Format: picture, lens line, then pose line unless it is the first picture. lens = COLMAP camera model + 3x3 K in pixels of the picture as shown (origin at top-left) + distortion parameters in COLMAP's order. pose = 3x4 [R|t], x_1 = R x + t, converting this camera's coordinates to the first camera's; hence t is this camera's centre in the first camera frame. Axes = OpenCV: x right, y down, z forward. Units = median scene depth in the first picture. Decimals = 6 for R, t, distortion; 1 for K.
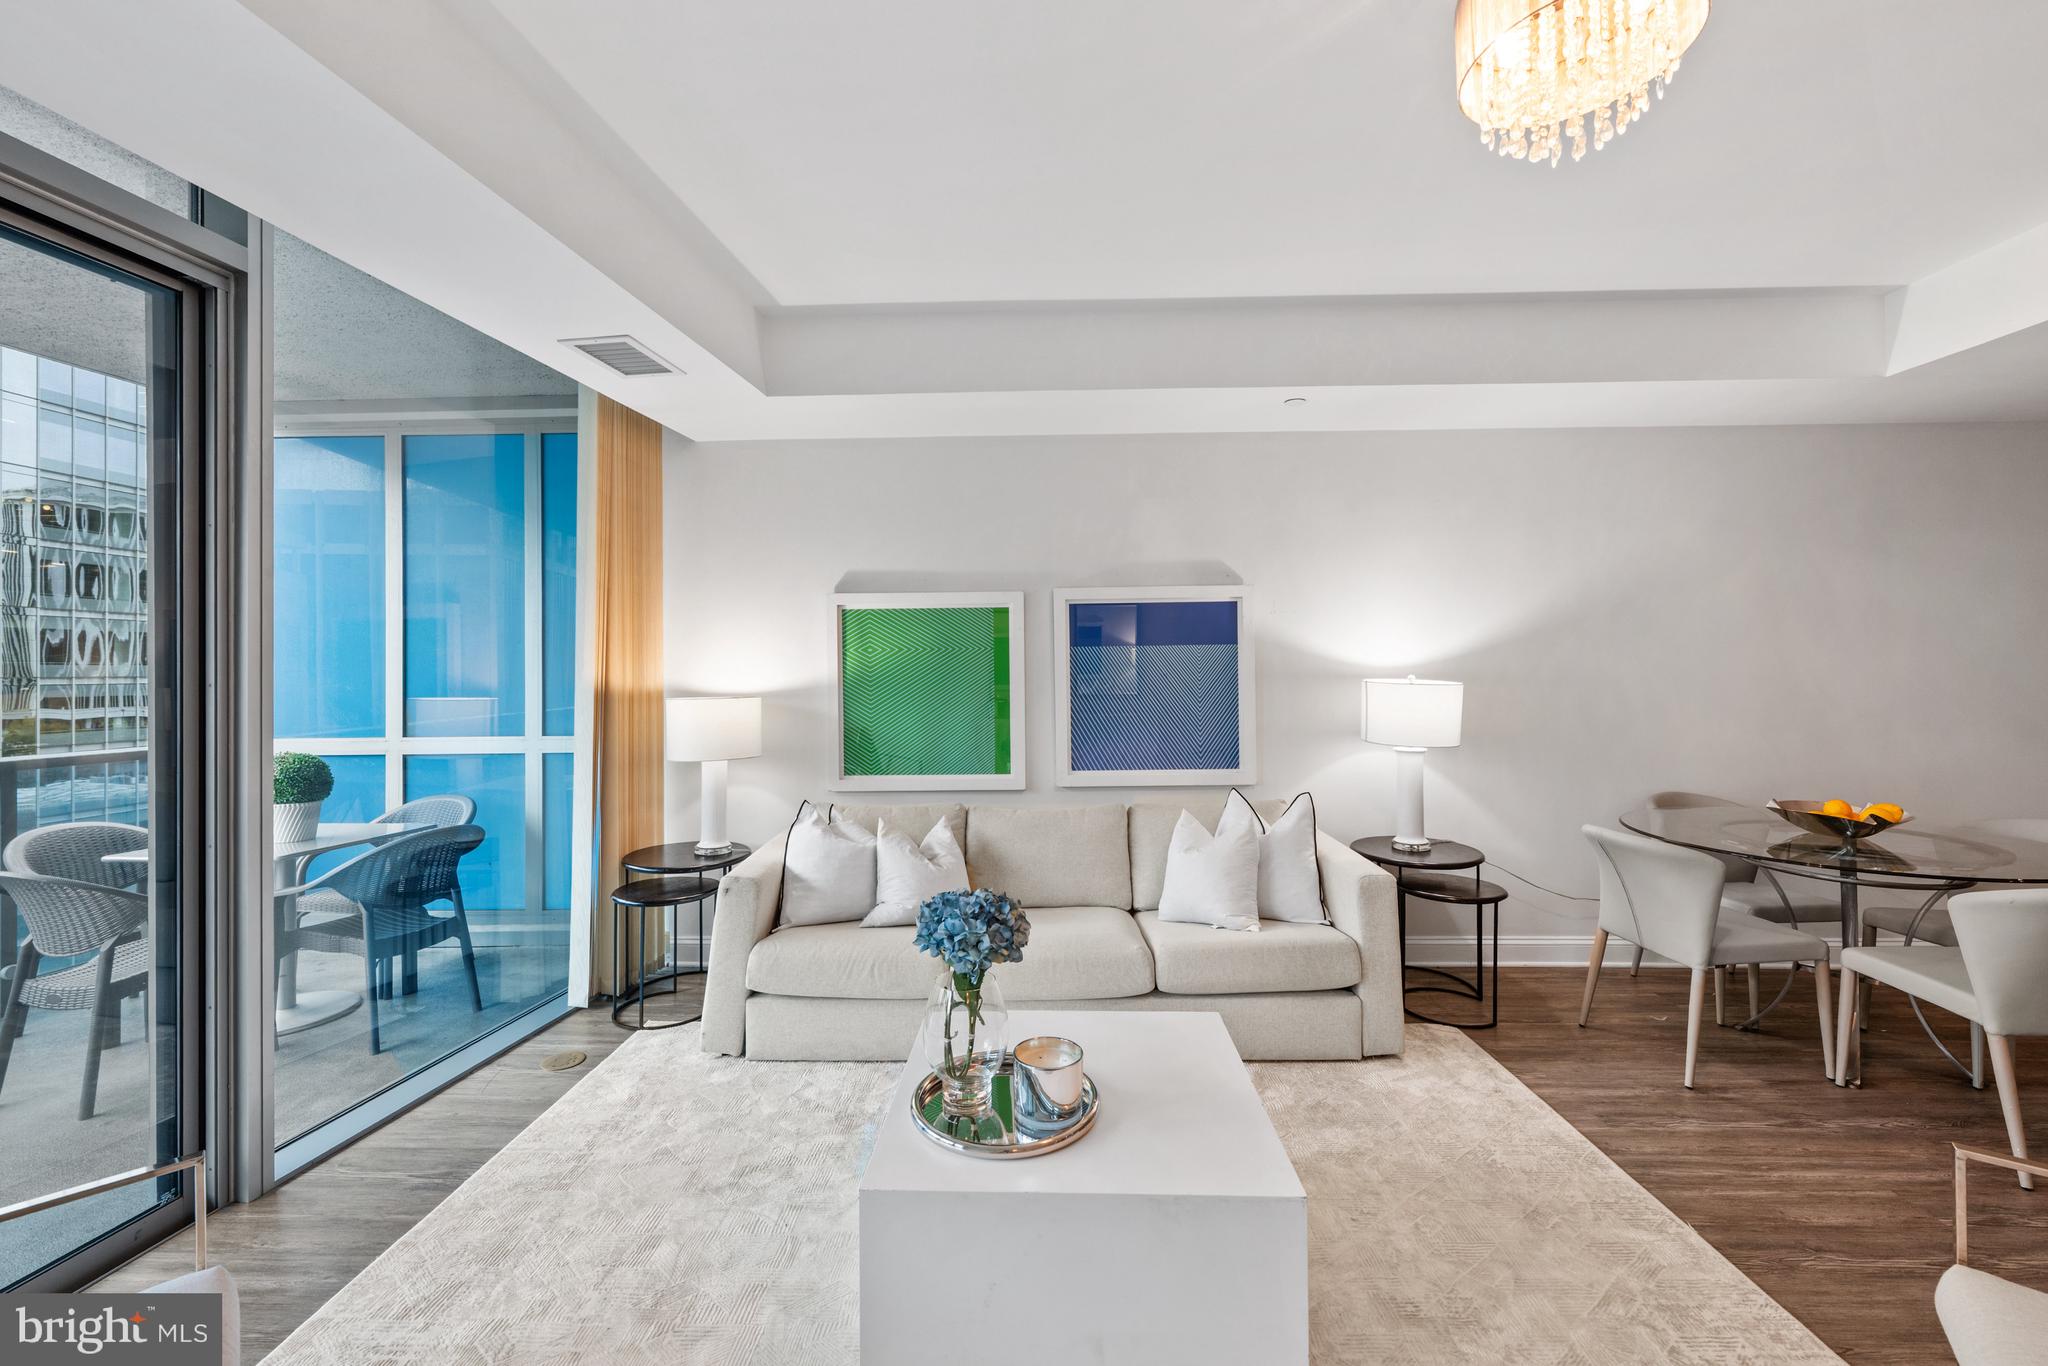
lens RADIAL K [[818.2, 0, 1022.8], [0, 818.2, 670.8], [0, 0, 1]] dist [0.001305, -0.000799]
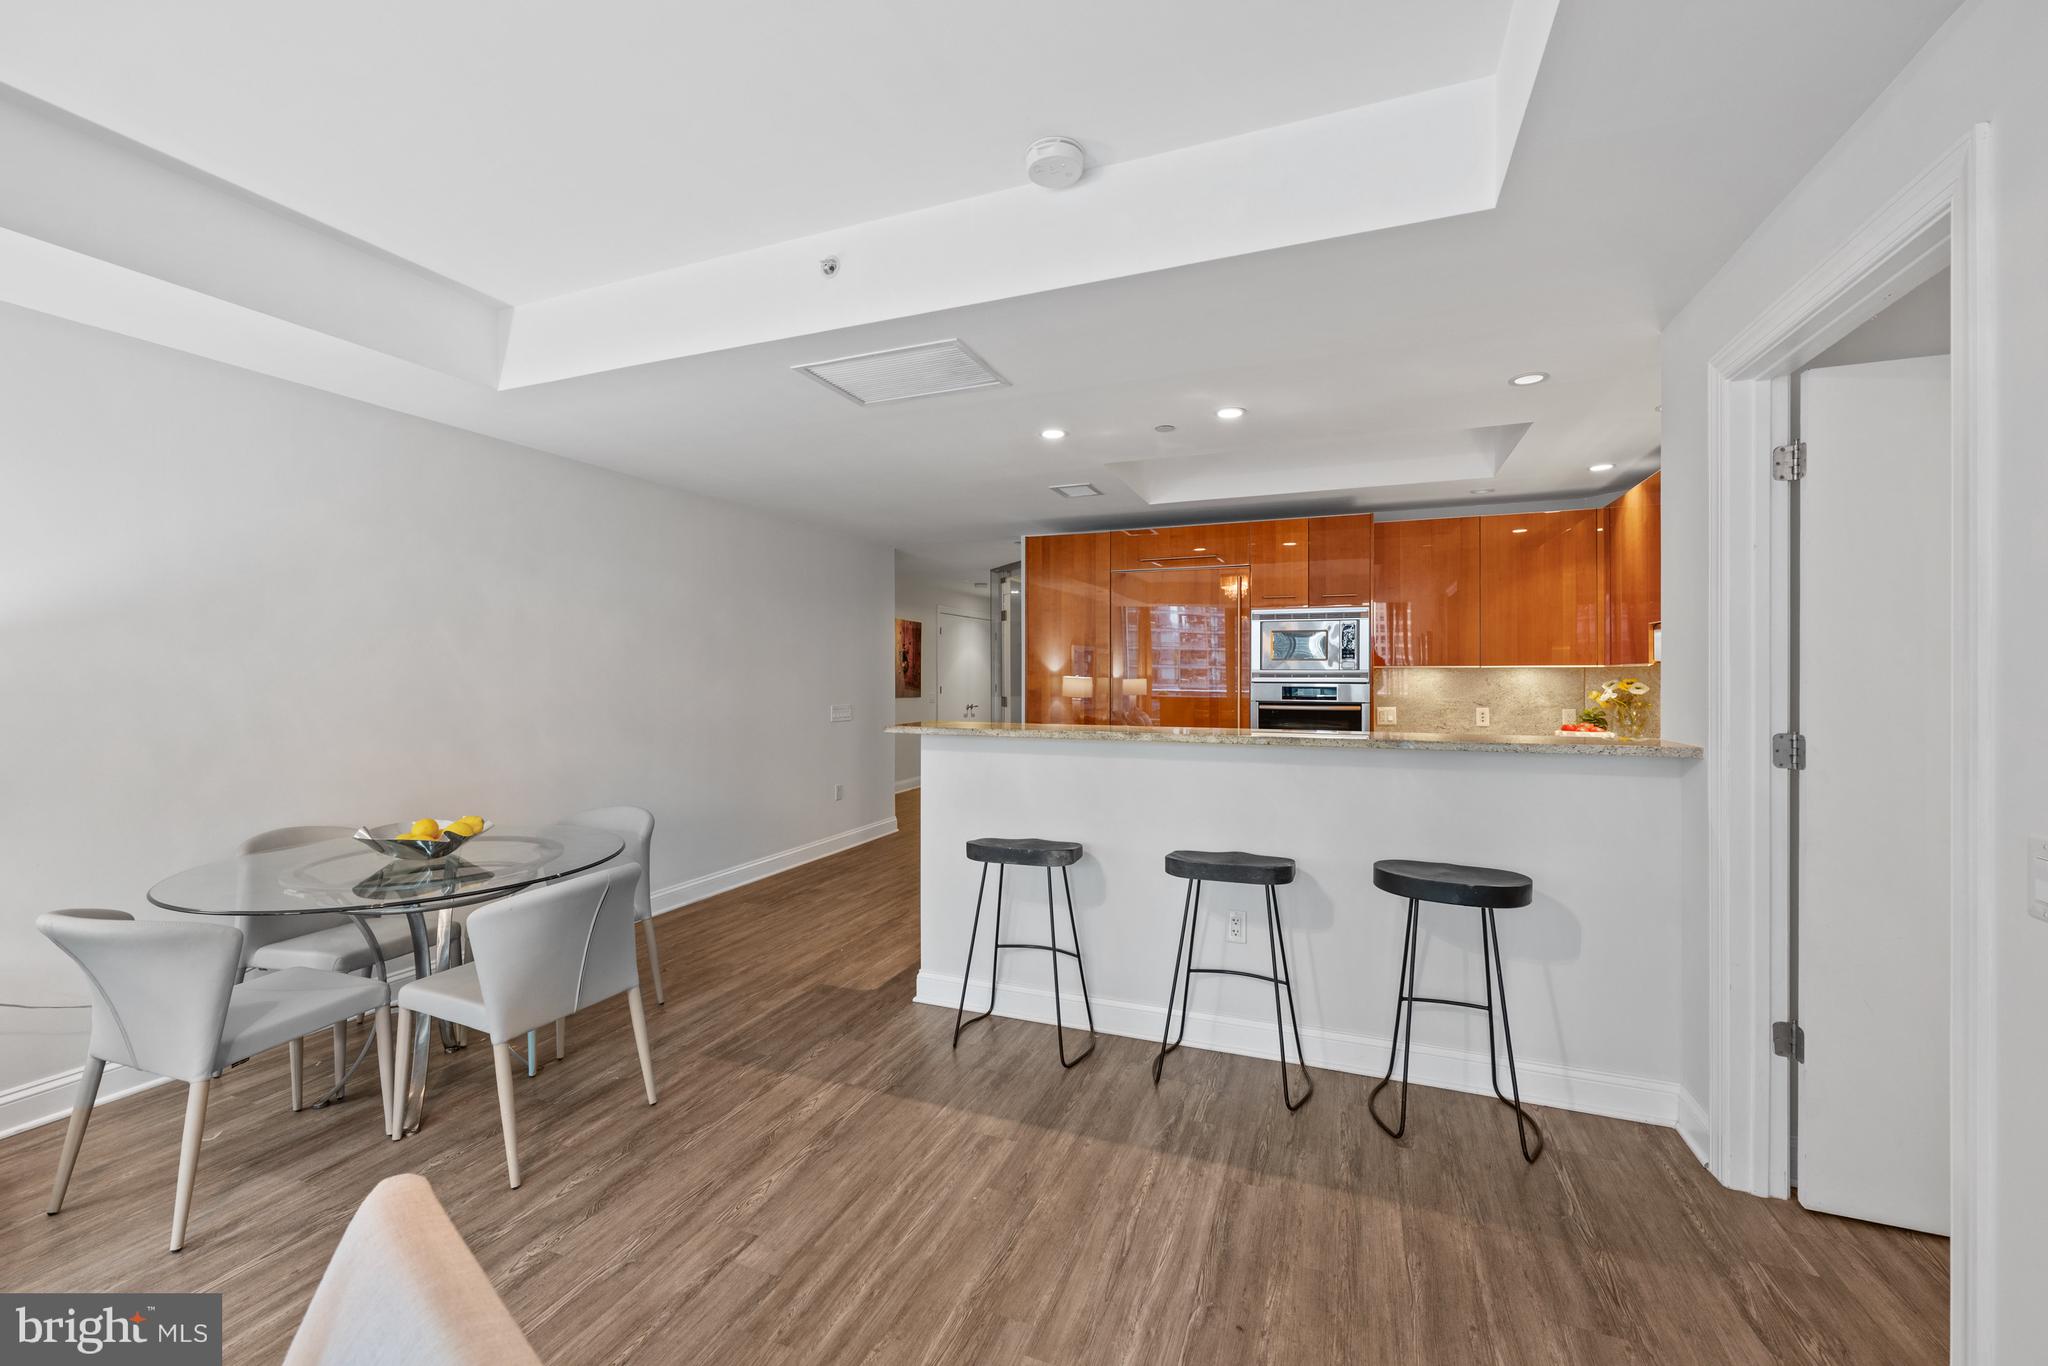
lens RADIAL K [[818.2, 0, 988.8], [0, 818.2, 680.3], [0, 0, 1]] dist [0.001305, -0.000799]
pose [[0.388672, 0.002074, 0.921374, 0.354725], [-0.006620, 0.999978, 0.000542, -0.004855], [-0.921352, -0.006310, 0.388677, 0.041000]]
